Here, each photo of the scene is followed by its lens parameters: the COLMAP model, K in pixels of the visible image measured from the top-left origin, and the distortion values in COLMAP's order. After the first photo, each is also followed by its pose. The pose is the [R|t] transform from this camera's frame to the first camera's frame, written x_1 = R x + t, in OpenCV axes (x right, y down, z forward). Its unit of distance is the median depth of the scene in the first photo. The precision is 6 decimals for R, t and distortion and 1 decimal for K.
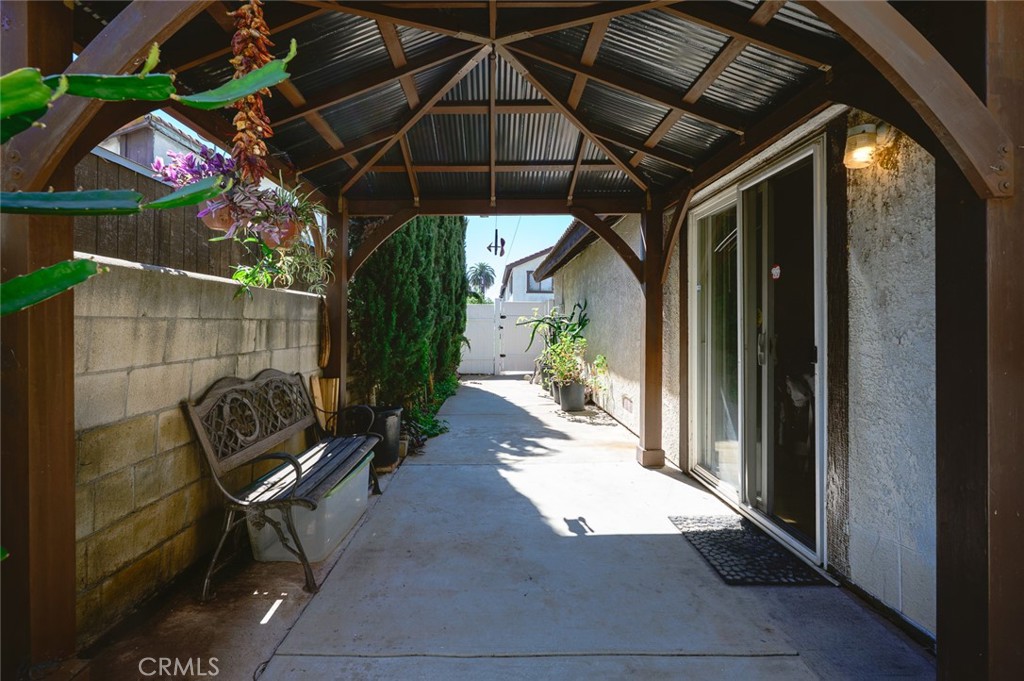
lens RADIAL K [[449.8, 0, 509.0], [0, 449.8, 332.0], [0, 0, 1]] dist [0.001325, 0.000591]
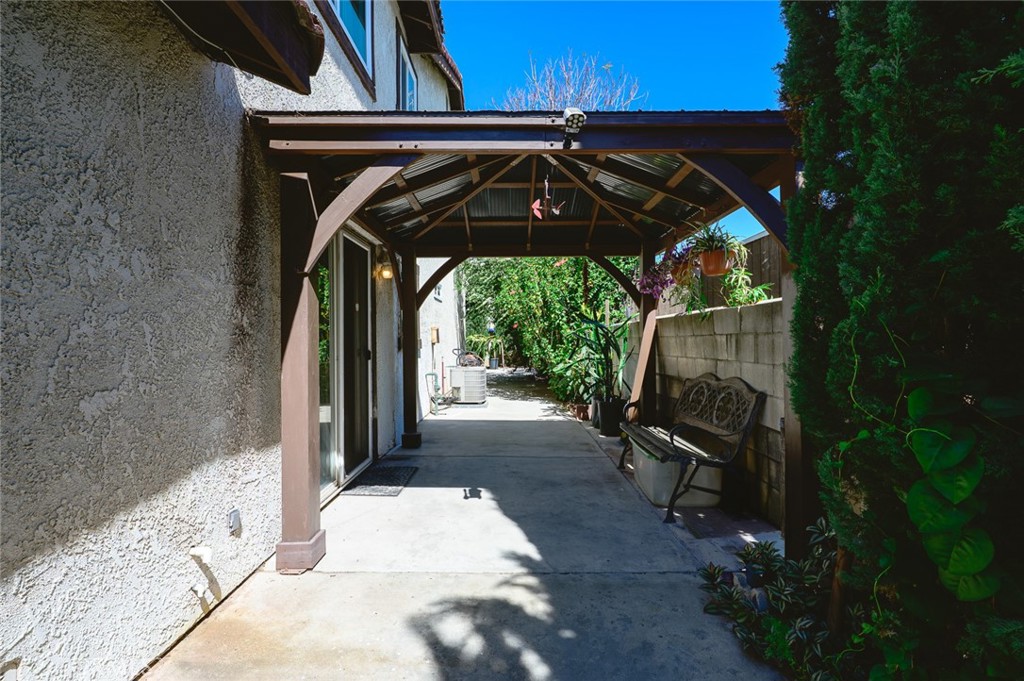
lens RADIAL K [[449.8, 0, 512.0], [0, 449.8, 338.3], [0, 0, 1]] dist [0.001325, 0.000591]
pose [[-0.999255, 0.003147, 0.038466, -0.012759], [0.003525, 0.999946, 0.009756, -0.030542], [-0.038433, 0.009885, -0.999212, 2.220261]]
